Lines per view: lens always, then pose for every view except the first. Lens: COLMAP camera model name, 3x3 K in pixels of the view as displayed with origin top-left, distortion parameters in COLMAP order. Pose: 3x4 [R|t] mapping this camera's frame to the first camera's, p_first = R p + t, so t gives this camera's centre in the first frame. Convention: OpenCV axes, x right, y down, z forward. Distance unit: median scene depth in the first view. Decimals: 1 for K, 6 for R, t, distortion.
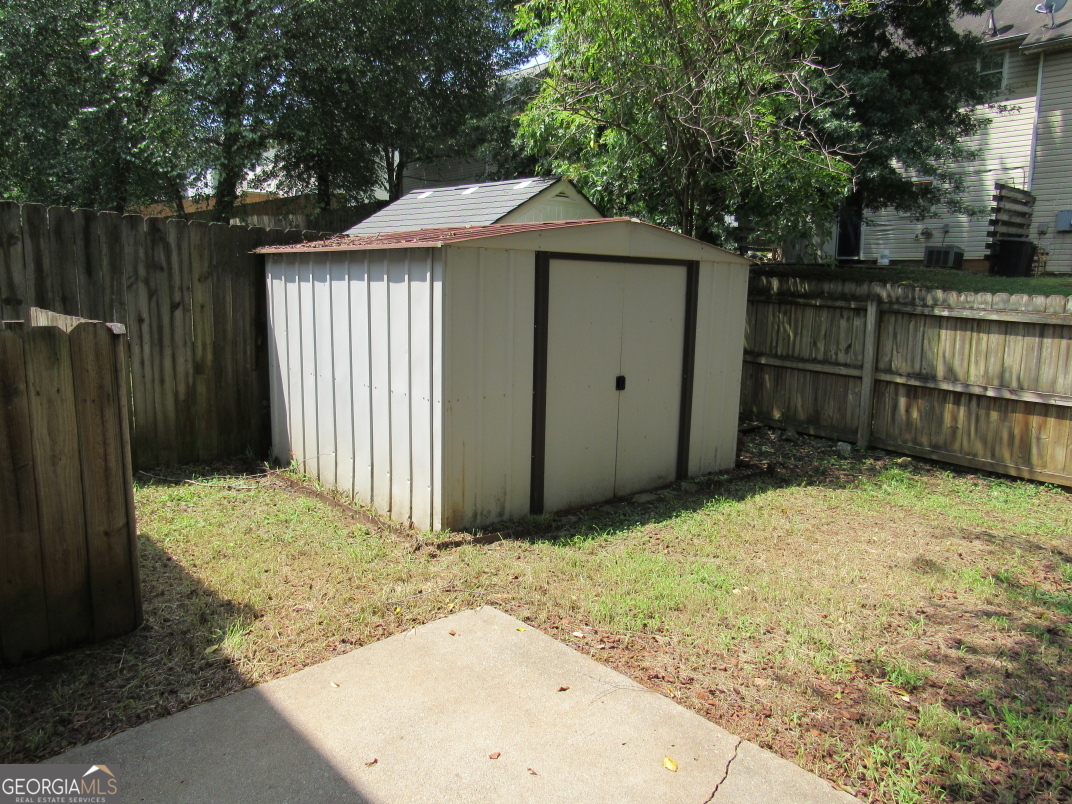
lens RADIAL K [[767.8, 0, 536.8], [0, 767.8, 400.3], [0, 0, 1]] dist [-0.026027, 0.003110]
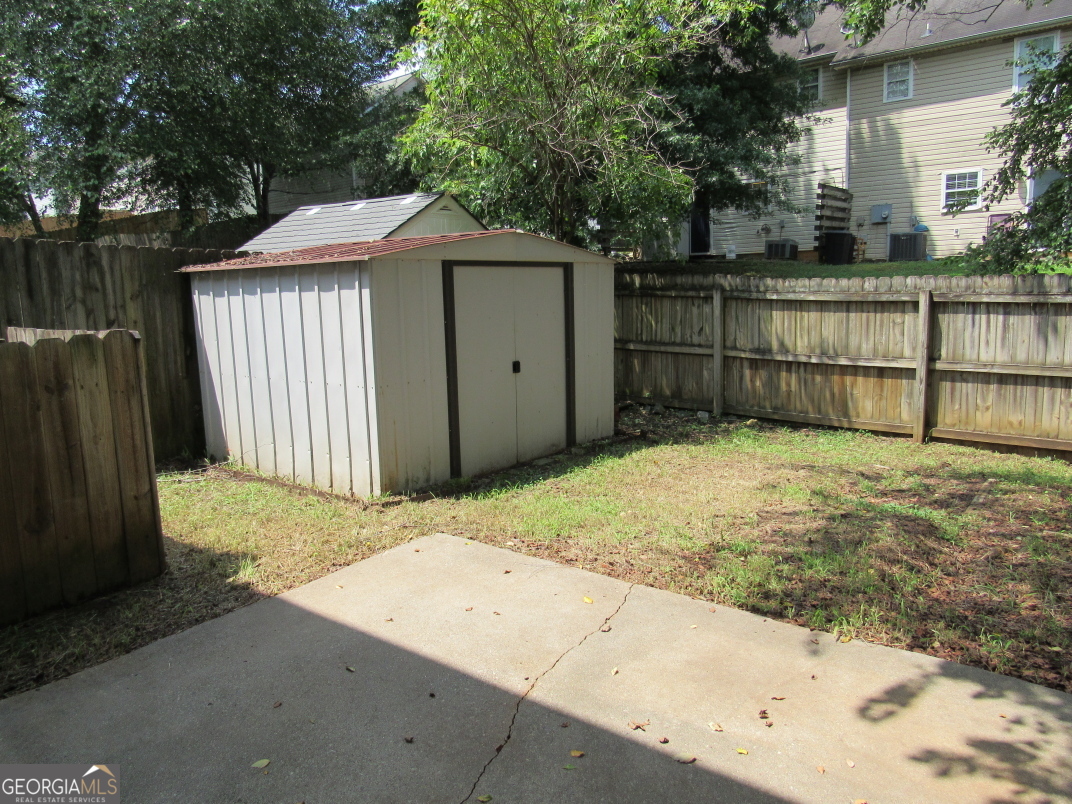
lens RADIAL K [[767.8, 0, 536.8], [0, 767.8, 400.3], [0, 0, 1]] dist [-0.026027, 0.003110]
pose [[0.984807, -0.069300, 0.159223, -0.048314], [0.070404, 0.997518, -0.001300, 0.029871], [-0.158738, 0.012490, 0.987242, -0.167064]]
